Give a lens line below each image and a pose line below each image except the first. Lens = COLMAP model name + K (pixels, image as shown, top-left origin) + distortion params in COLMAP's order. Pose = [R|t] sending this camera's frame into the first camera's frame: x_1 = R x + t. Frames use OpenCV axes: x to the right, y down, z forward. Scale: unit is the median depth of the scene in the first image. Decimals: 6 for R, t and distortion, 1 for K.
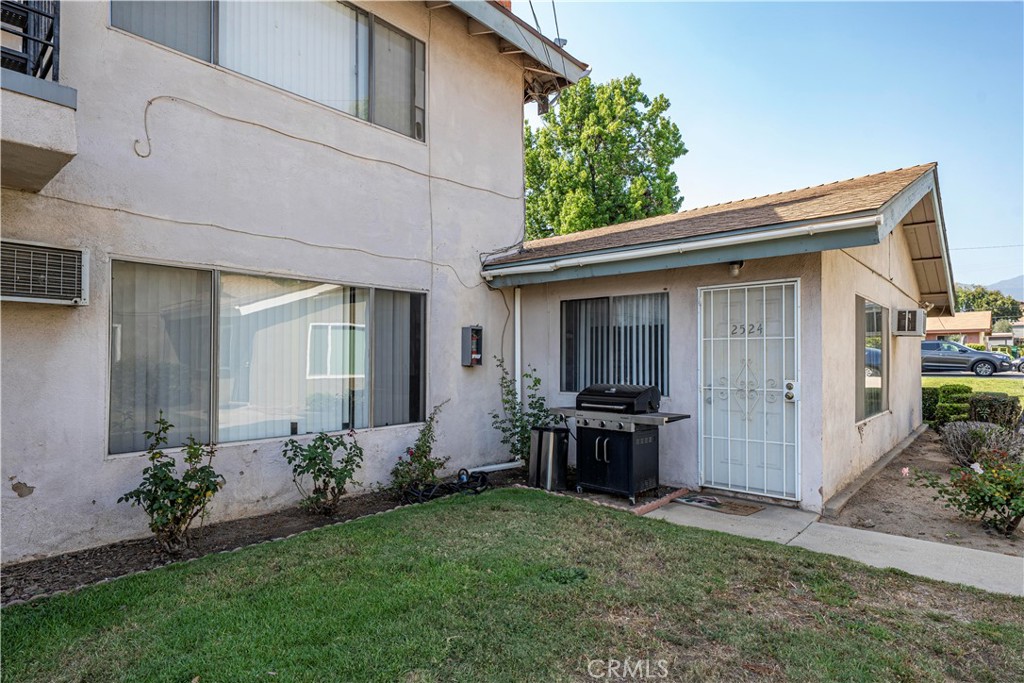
lens RADIAL K [[560.7, 0, 510.1], [0, 560.7, 346.7], [0, 0, 1]] dist [0.005534, 0.001137]
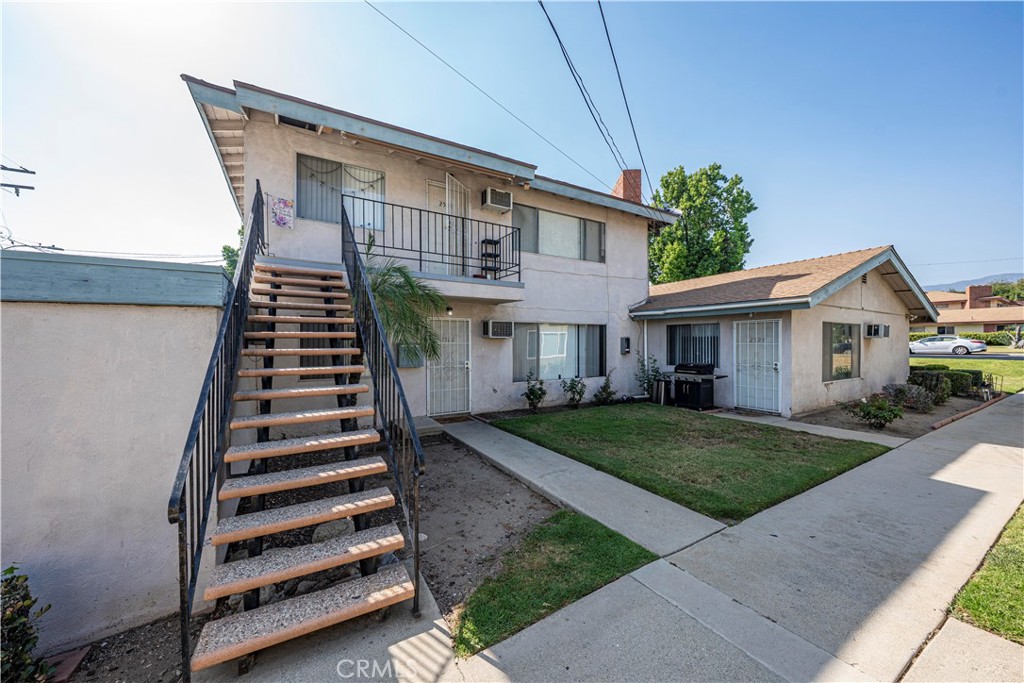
lens RADIAL K [[356.3, 0, 487.2], [0, 356.3, 344.2], [0, 0, 1]] dist [0.008000, -0.000114]
pose [[0.933606, -0.005222, -0.358262, -0.075950], [0.015027, 0.999585, 0.024589, -0.055145], [0.357985, -0.028340, 0.933297, -0.656626]]
